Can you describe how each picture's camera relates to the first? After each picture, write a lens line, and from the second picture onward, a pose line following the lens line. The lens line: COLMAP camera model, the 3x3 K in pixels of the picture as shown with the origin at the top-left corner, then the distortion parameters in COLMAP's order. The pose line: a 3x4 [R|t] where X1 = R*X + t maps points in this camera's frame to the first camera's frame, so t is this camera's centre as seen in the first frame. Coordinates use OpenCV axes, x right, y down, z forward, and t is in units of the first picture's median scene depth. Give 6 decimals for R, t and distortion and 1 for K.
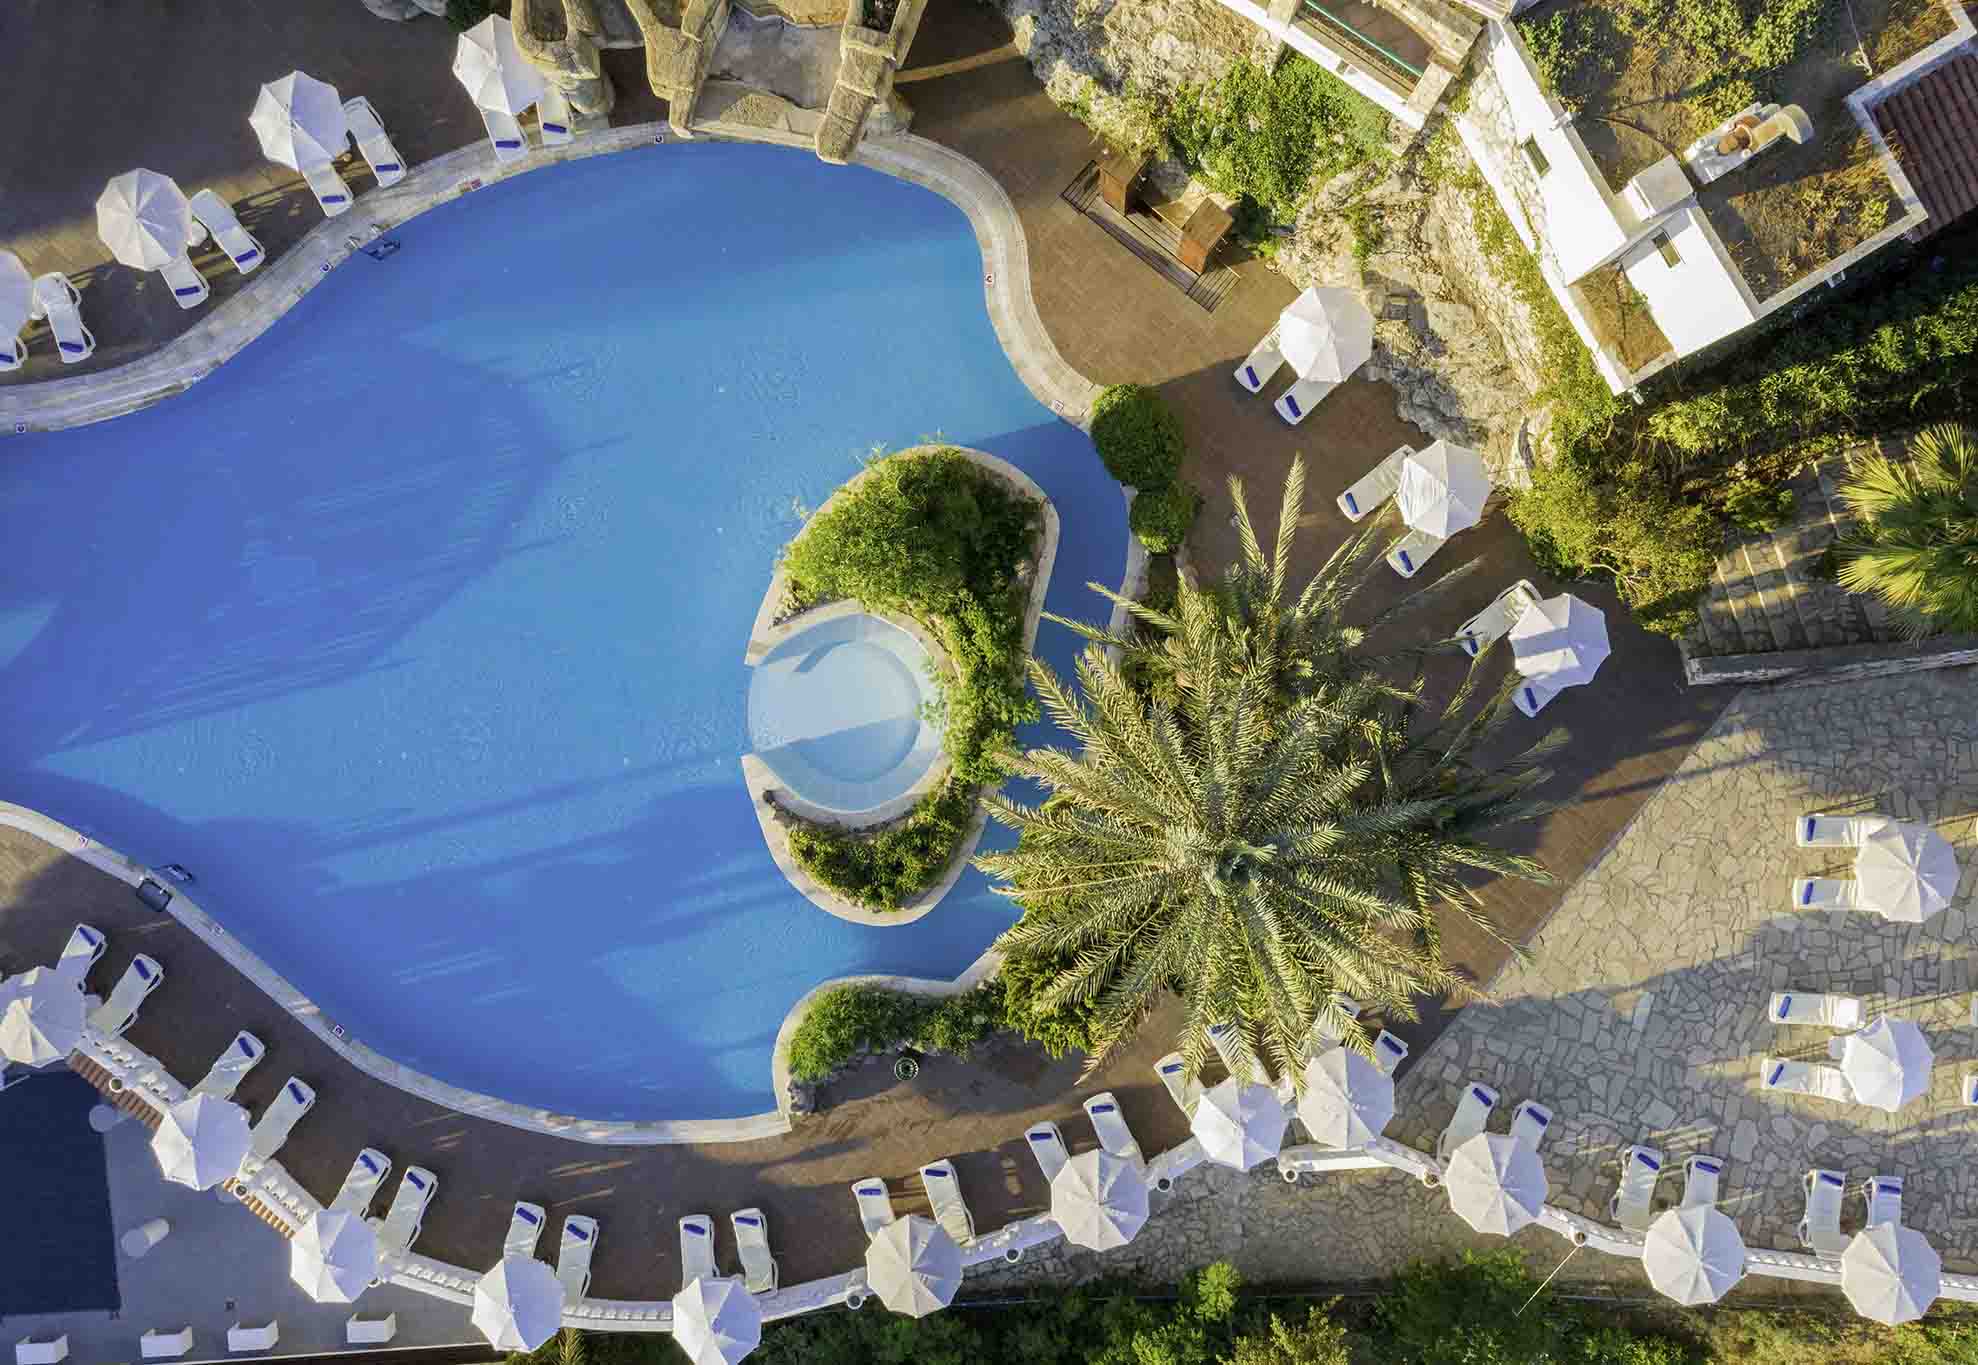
lens RADIAL K [[1689.4, 0, 994.5], [0, 1689.4, 679.5], [0, 0, 1]] dist [-0.030329, 0.004080]
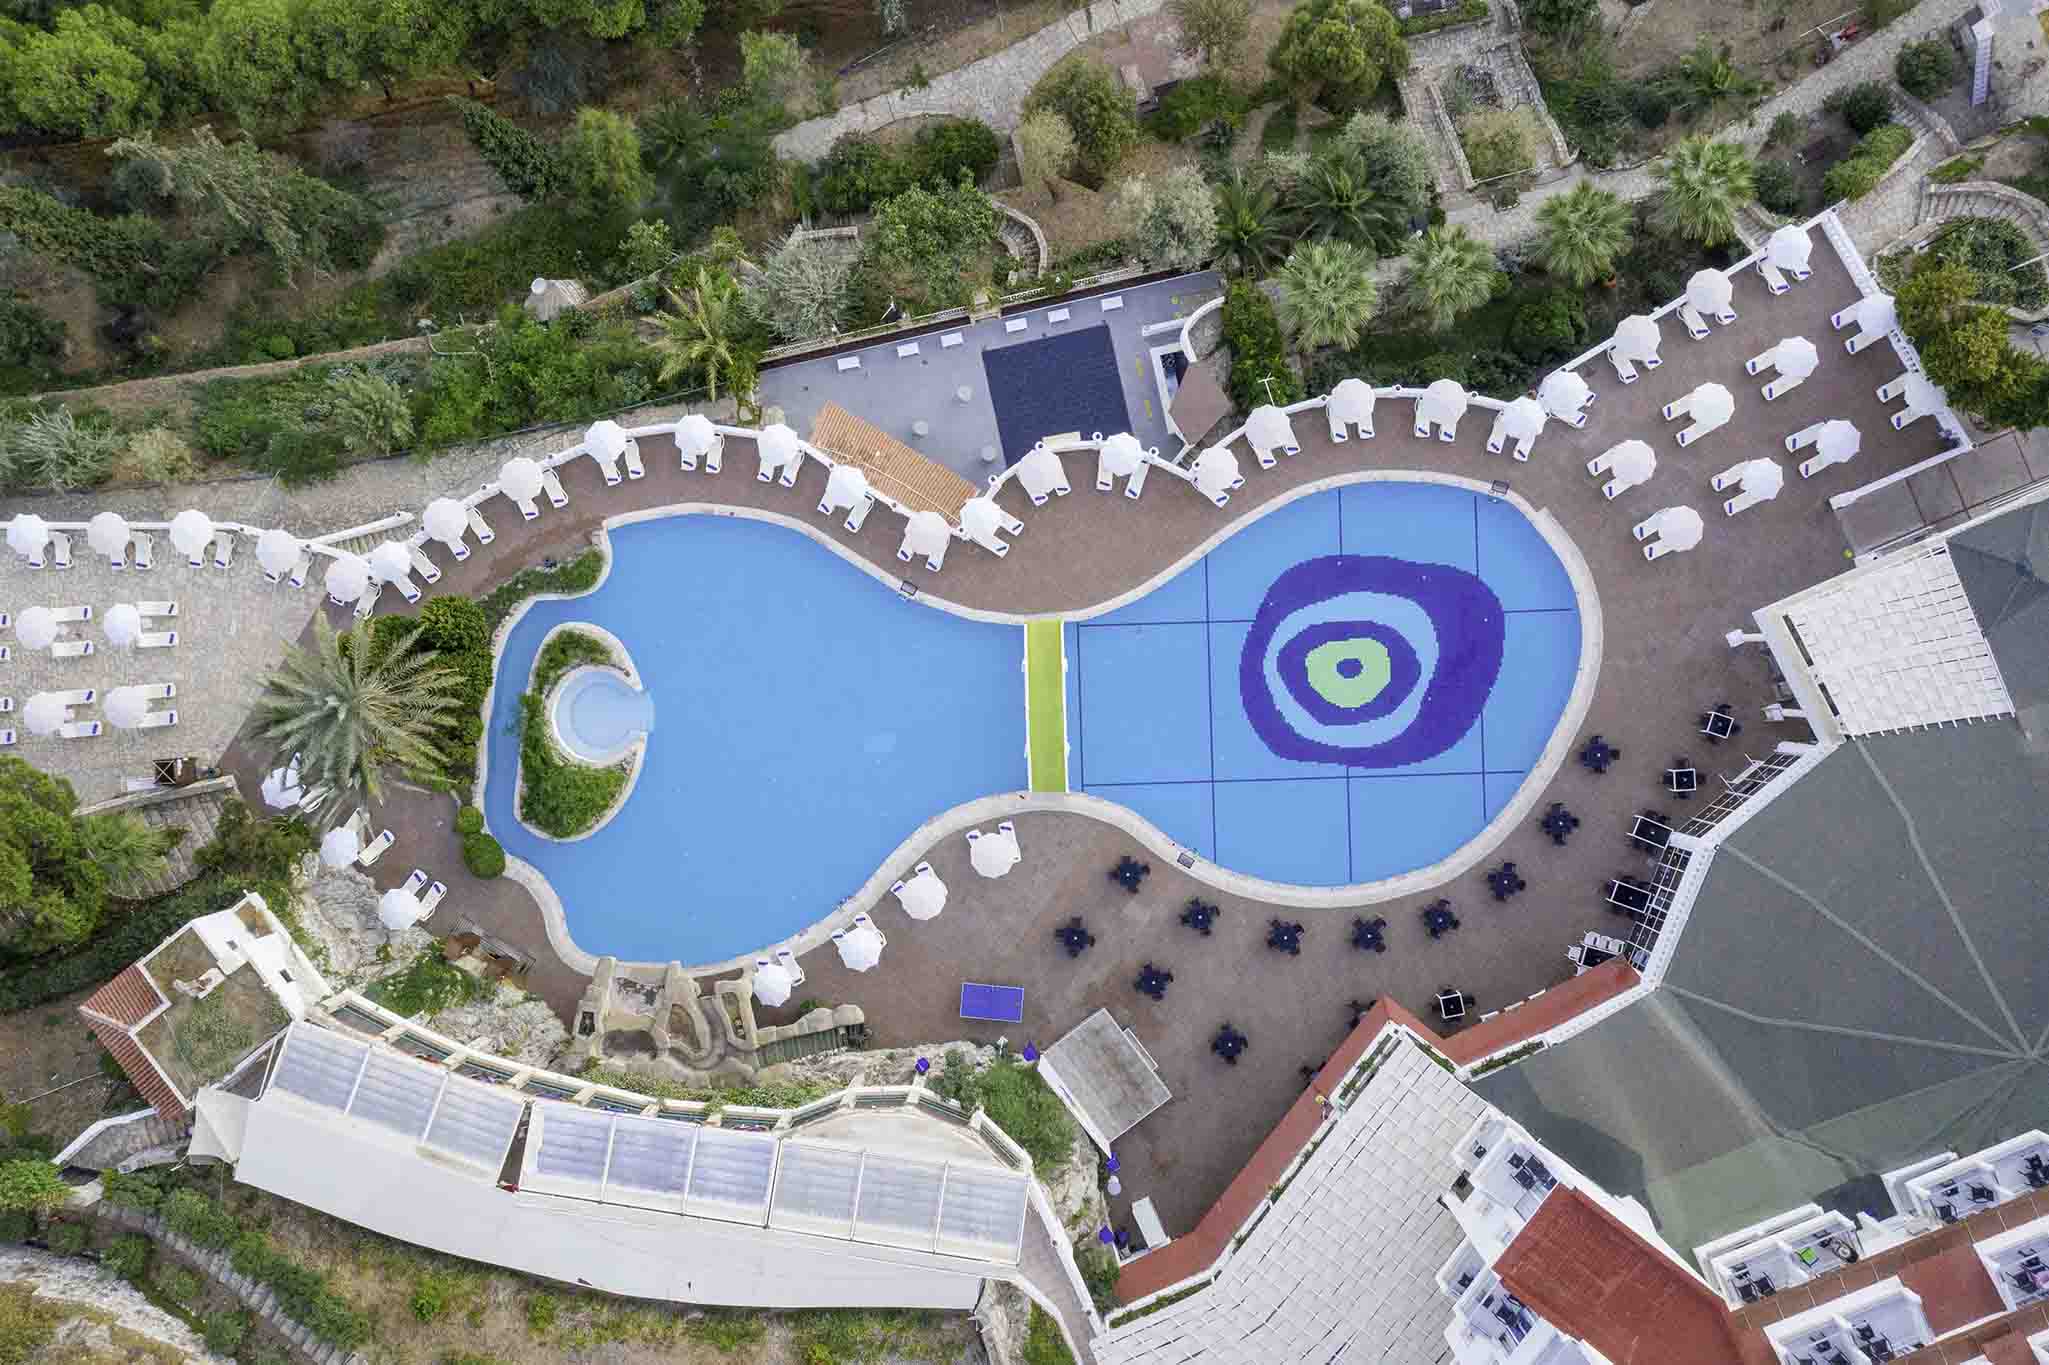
lens RADIAL K [[1641.4, 0, 1023.9], [0, 1641.4, 684.9], [0, 0, 1]] dist [-0.014284, -0.006819]
pose [[-0.989585, 0.127053, 0.067676, -0.792284], [-0.129021, -0.991313, -0.025528, 0.043555], [0.063844, -0.033994, 0.997381, -1.104611]]
